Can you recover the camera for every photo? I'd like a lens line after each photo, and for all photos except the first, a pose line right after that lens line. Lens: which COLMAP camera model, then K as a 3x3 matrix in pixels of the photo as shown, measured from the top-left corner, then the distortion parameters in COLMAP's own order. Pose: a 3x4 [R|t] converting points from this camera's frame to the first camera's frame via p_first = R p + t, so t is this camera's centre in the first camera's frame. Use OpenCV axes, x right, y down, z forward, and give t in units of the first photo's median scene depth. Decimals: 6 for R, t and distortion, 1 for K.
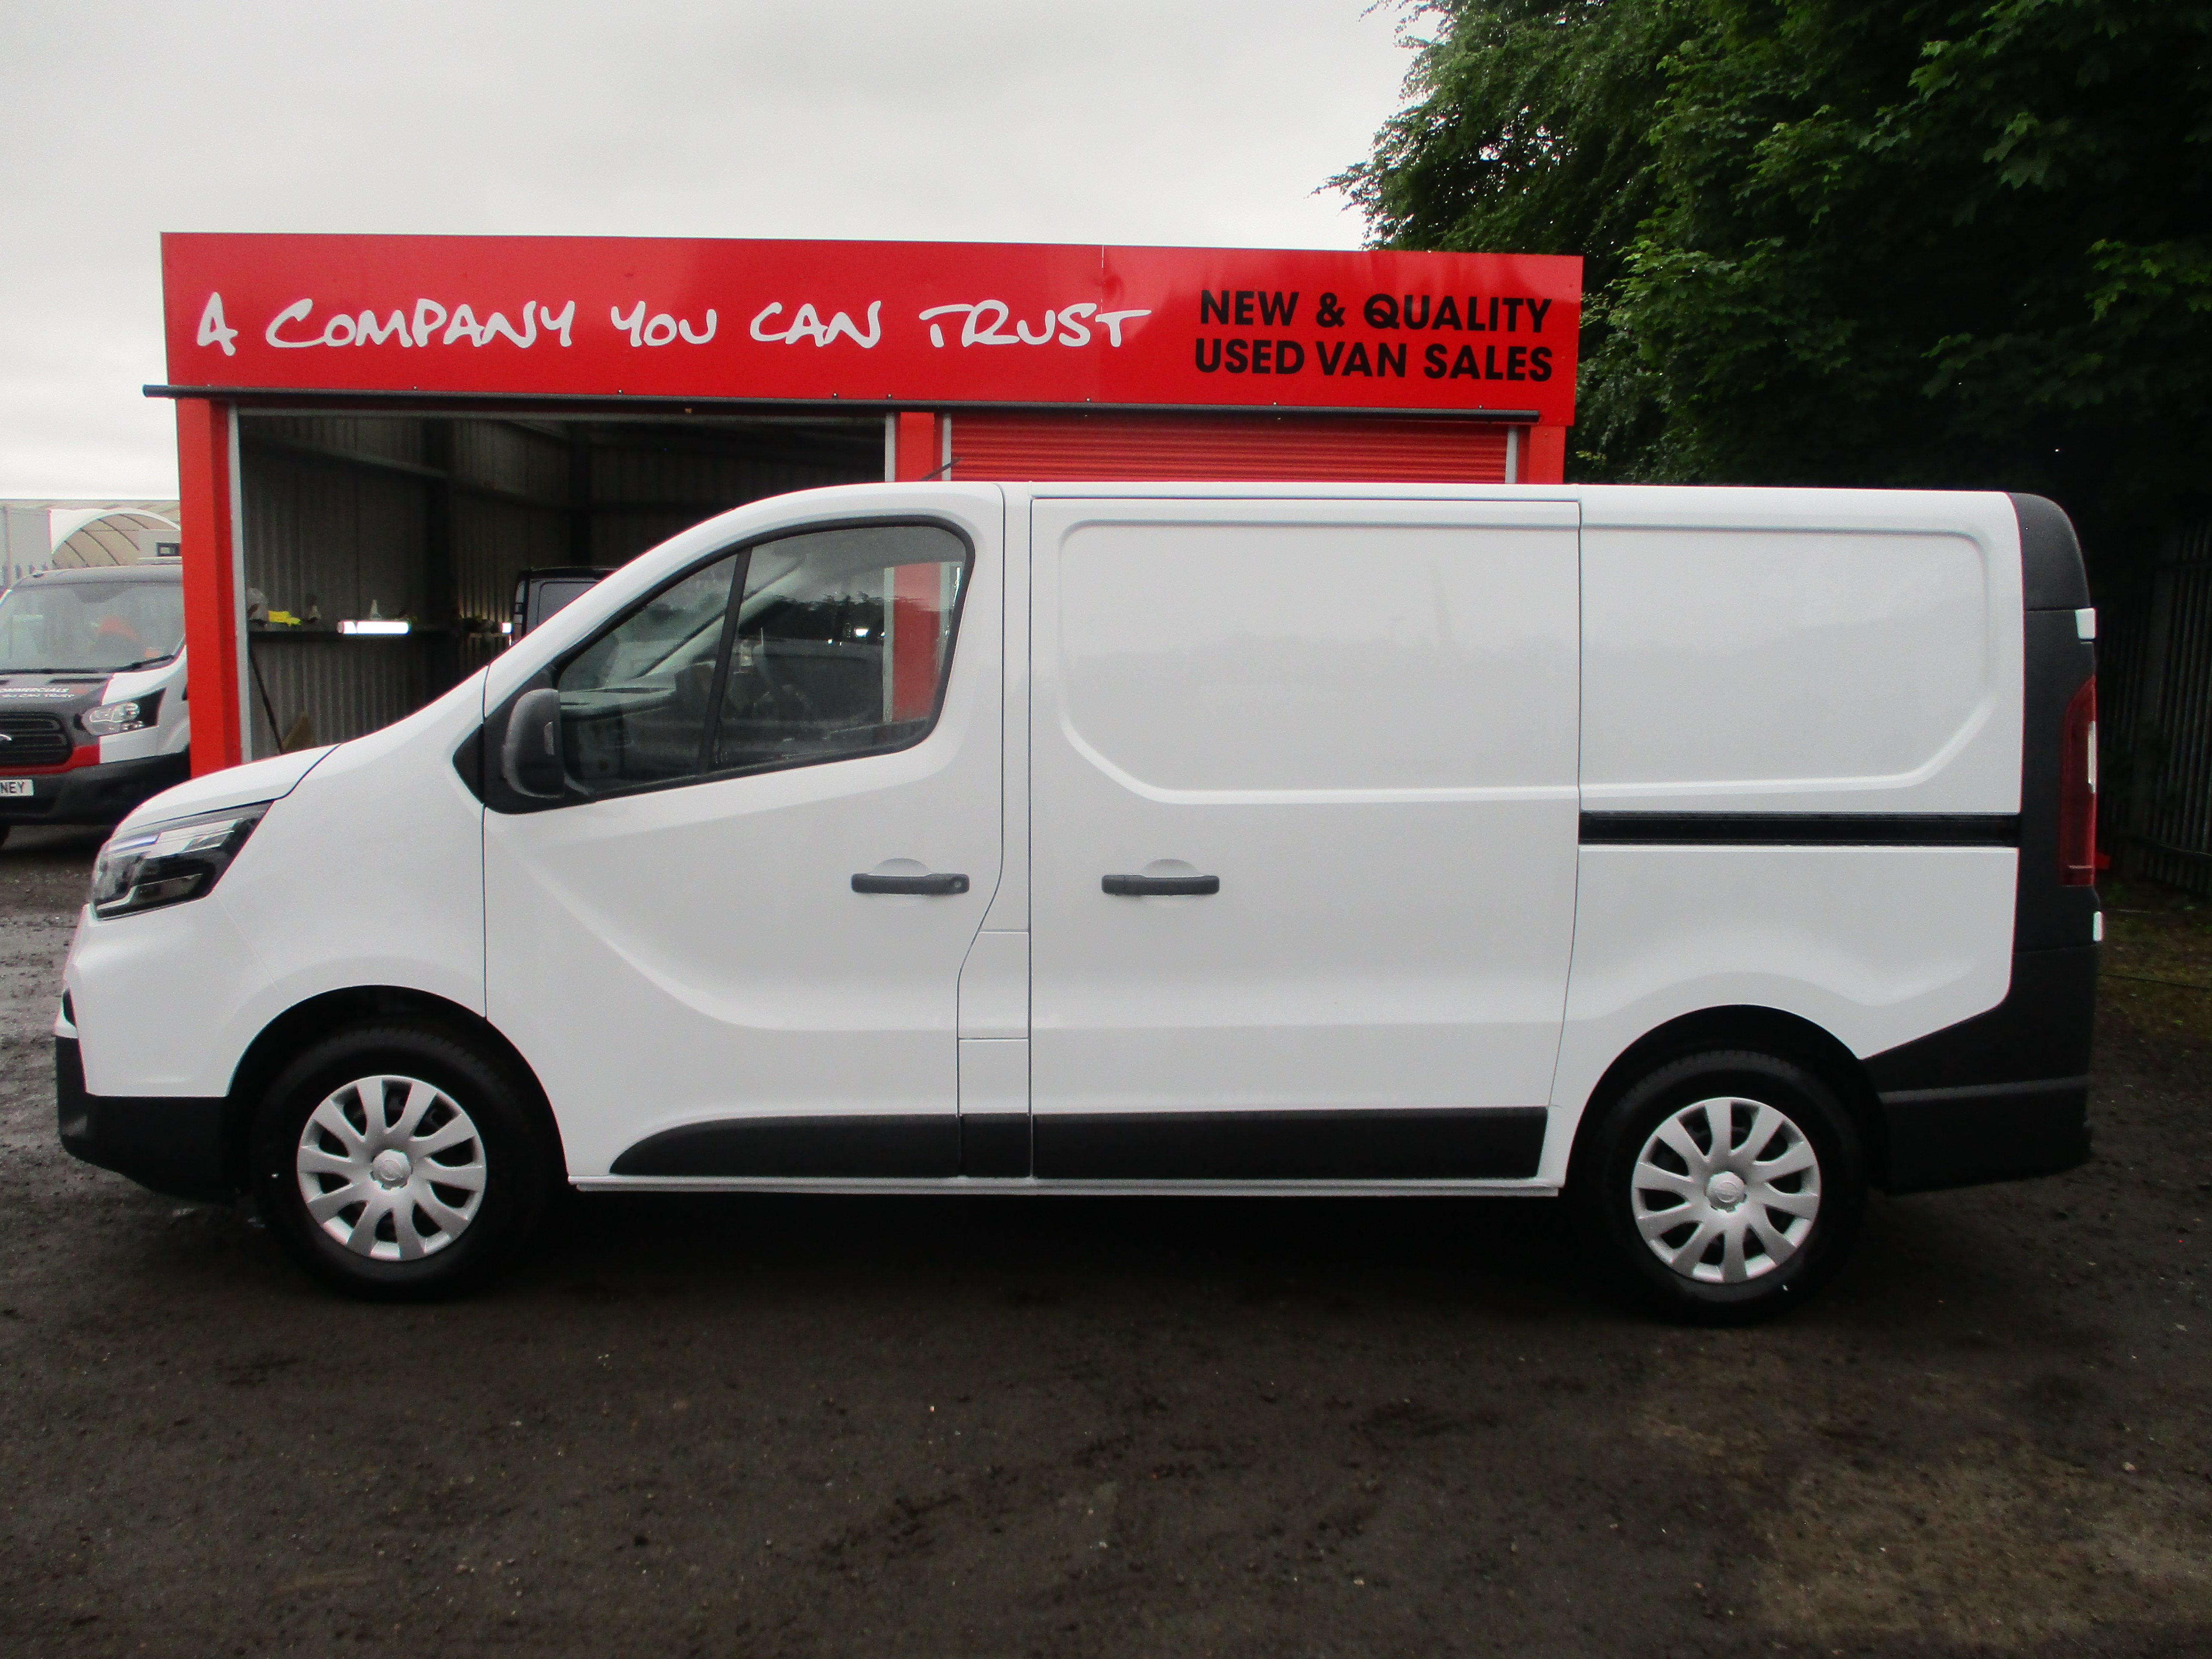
lens RADIAL K [[1845.7, 0, 1094.5], [0, 1845.7, 828.7], [0, 0, 1]] dist [-0.014057, -0.005846]
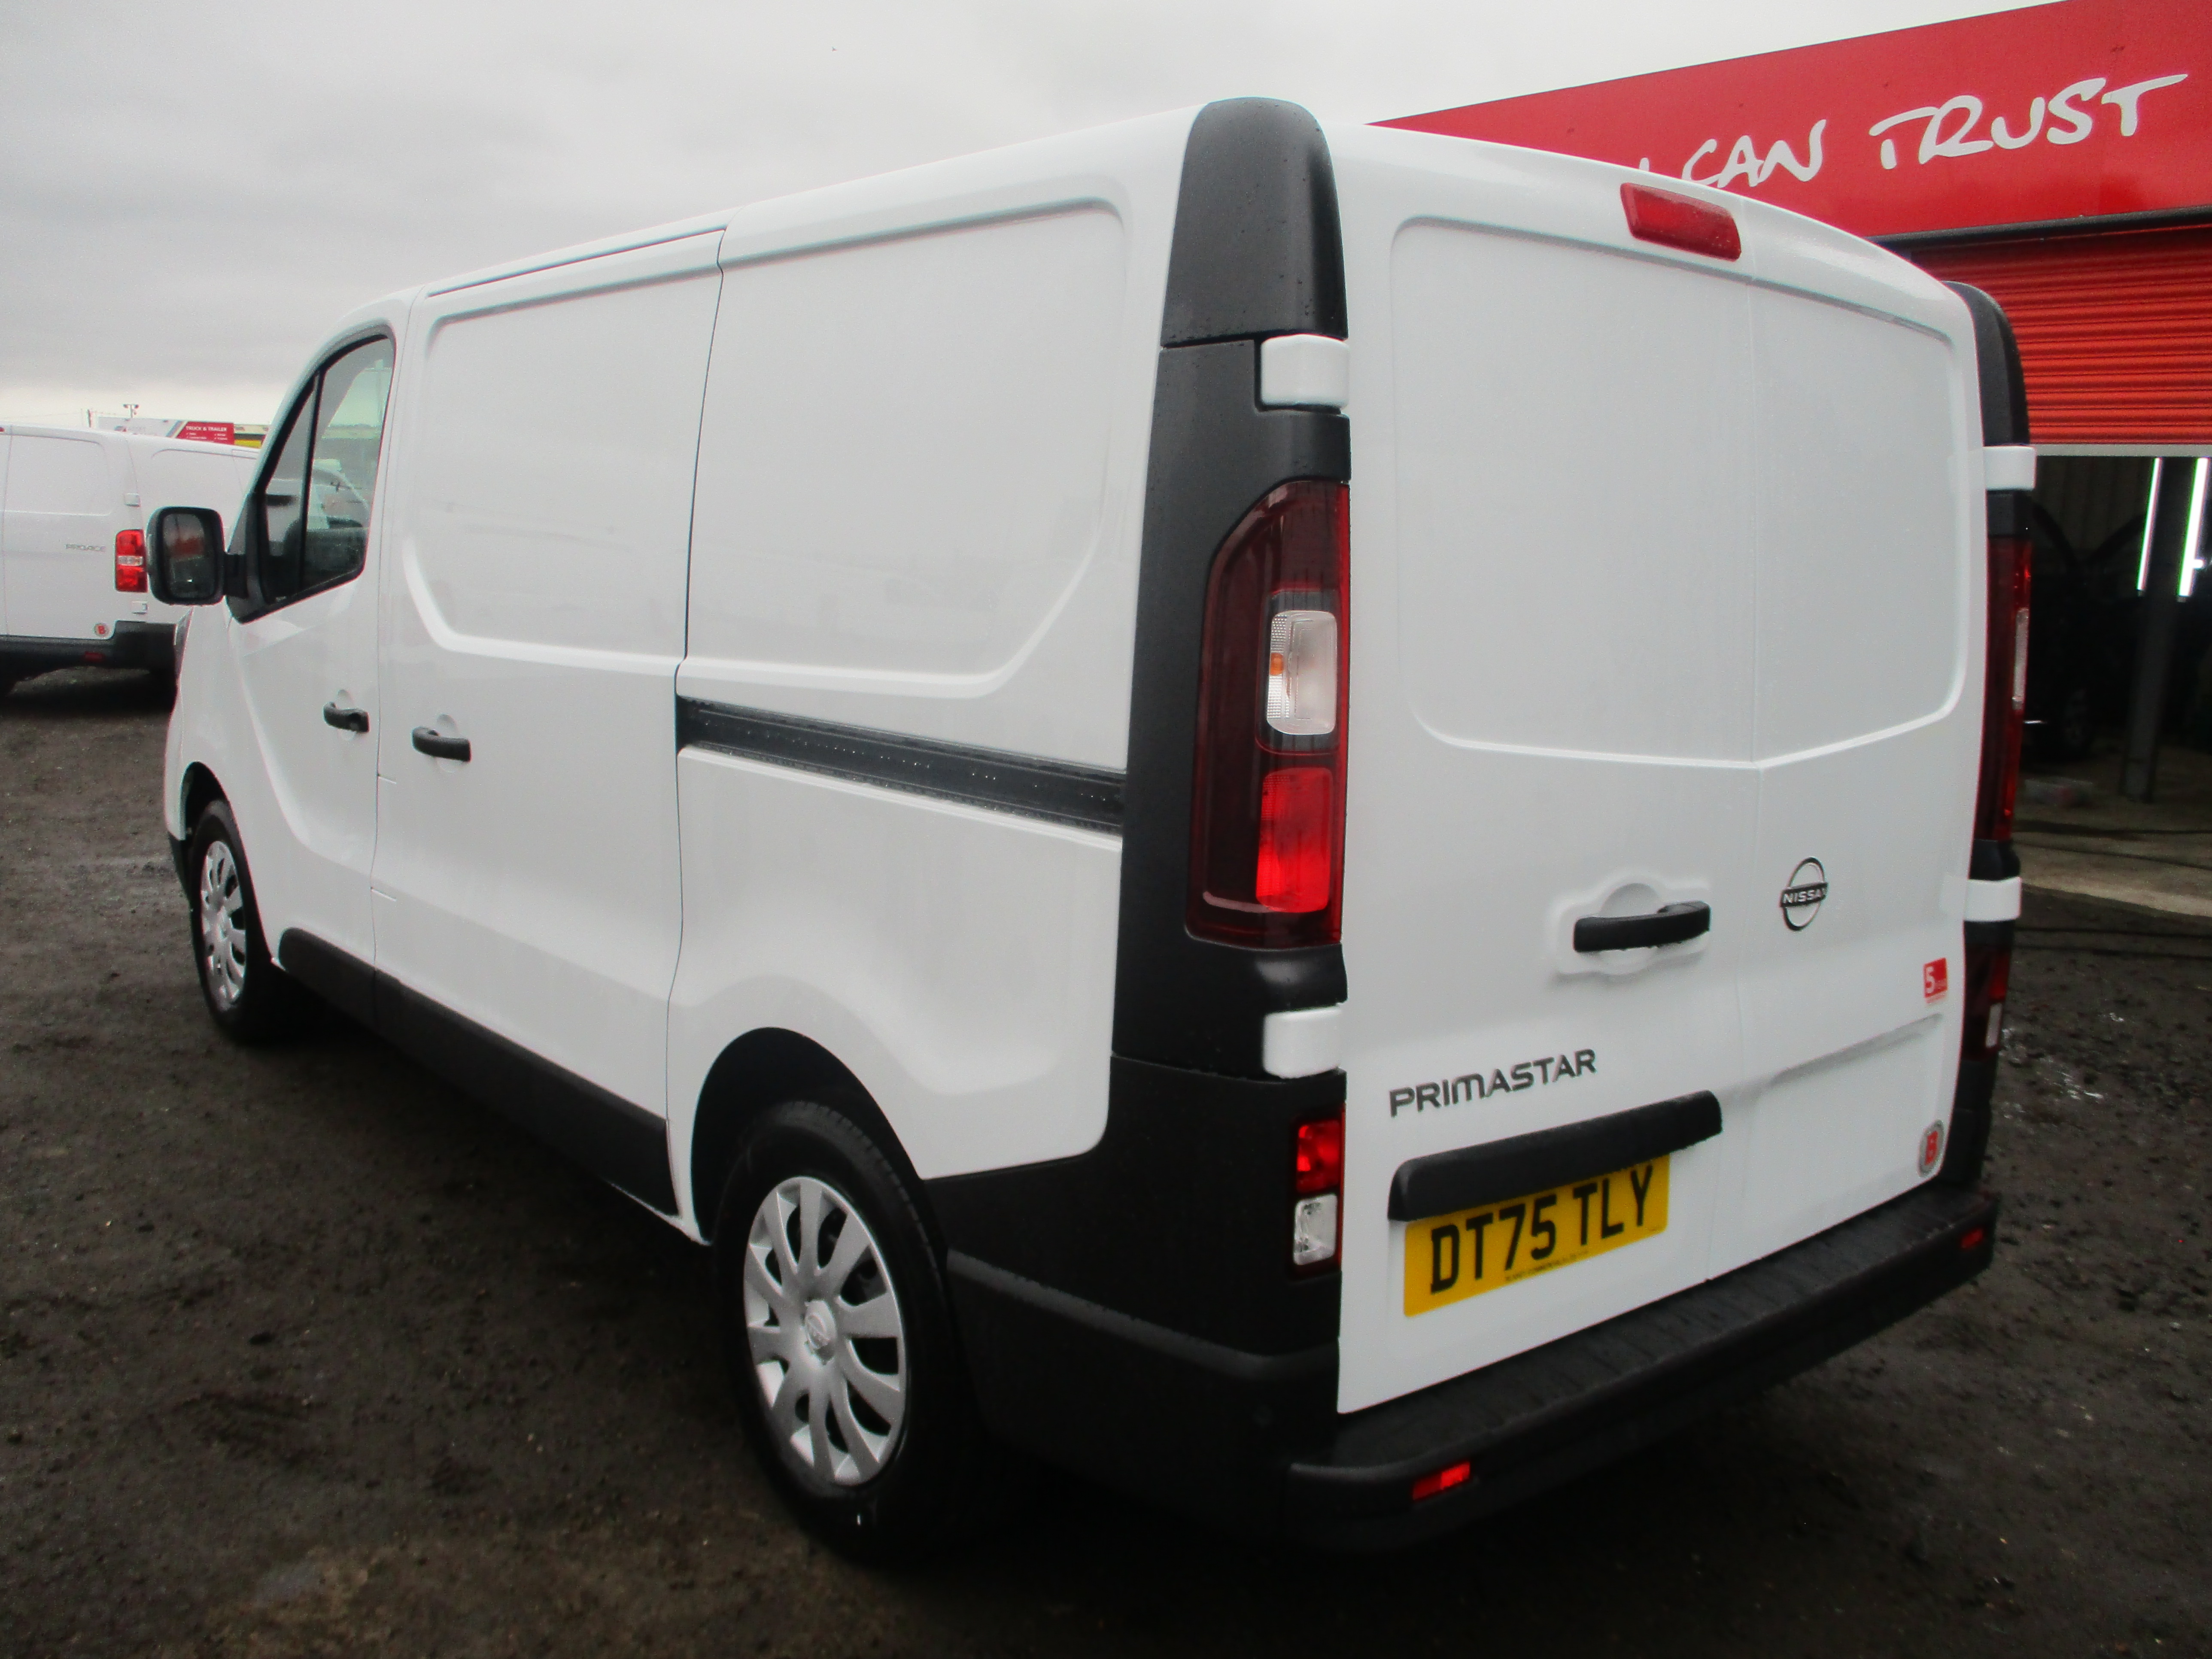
lens RADIAL K [[1845.7, 0, 1124.2], [0, 1845.7, 829.2], [0, 0, 1]] dist [-0.014057, -0.005846]
pose [[0.639883, 0.135220, -0.756482, 0.856141], [-0.111573, 0.990314, 0.082640, -0.033526], [0.760329, 0.031523, 0.648772, 0.668834]]
